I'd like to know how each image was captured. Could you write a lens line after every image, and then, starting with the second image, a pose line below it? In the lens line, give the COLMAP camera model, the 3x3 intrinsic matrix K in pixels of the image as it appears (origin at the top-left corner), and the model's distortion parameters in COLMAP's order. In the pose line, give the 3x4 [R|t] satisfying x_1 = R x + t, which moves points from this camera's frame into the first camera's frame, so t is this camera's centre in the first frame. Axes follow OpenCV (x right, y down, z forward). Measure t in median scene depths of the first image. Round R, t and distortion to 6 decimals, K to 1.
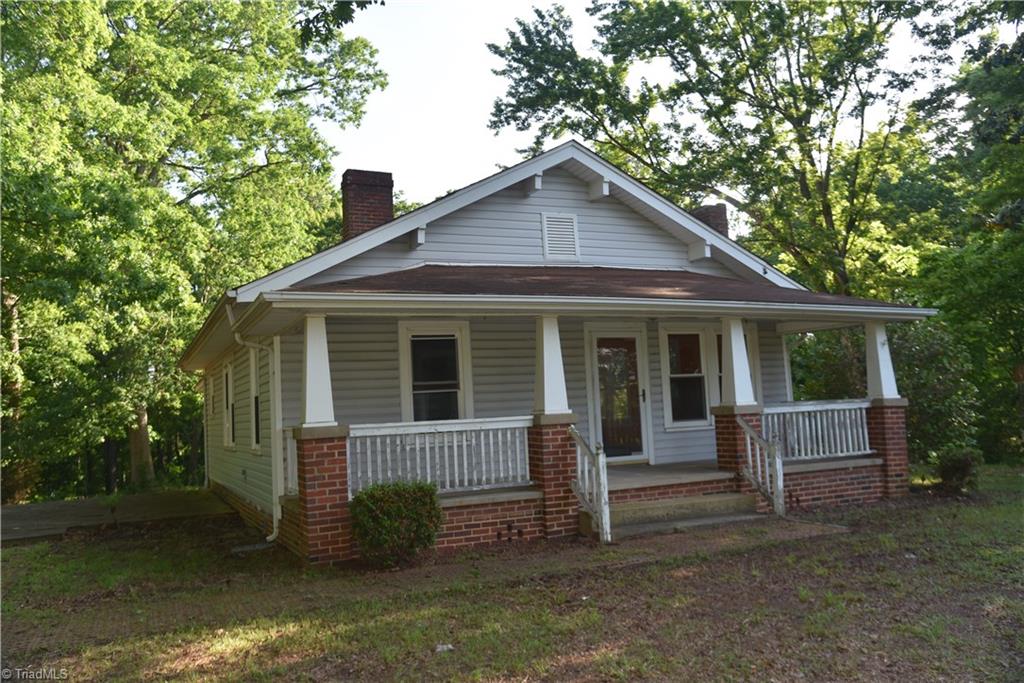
lens RADIAL K [[821.9, 0, 512.5], [0, 821.9, 339.9], [0, 0, 1]] dist [-0.010999, -0.000273]
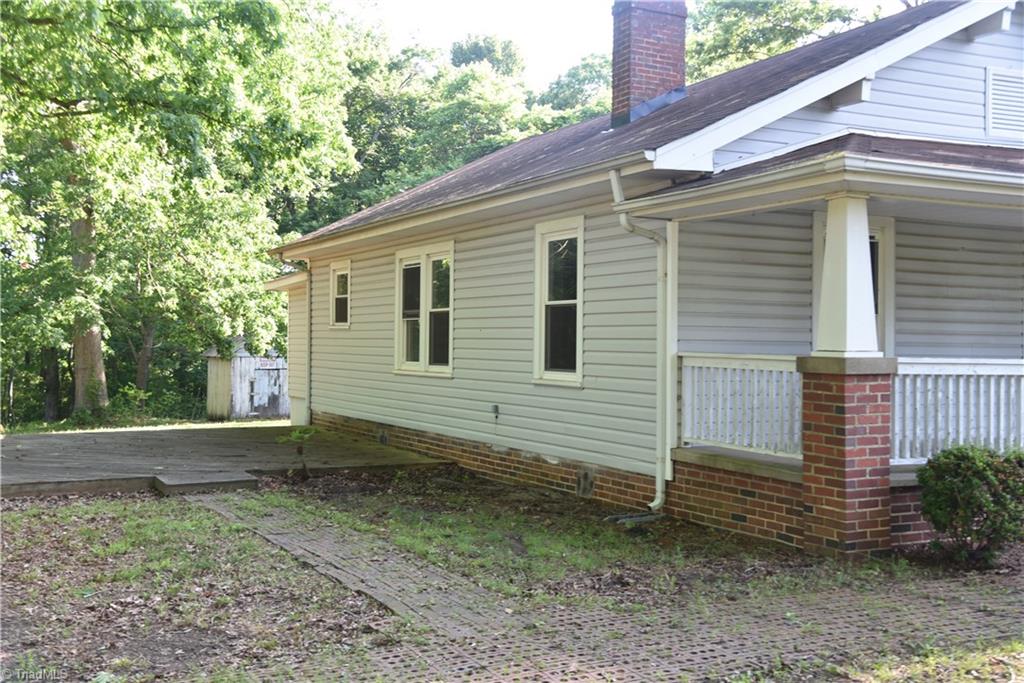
lens RADIAL K [[1098.4, 0, 513.8], [0, 1098.4, 330.4], [0, 0, 1]] dist [0.093028, 0.000000]
pose [[0.997068, 0.066055, 0.038625, -0.542302], [-0.068804, 0.994822, 0.074803, 0.031984], [-0.033484, -0.077241, 0.996450, 0.077155]]
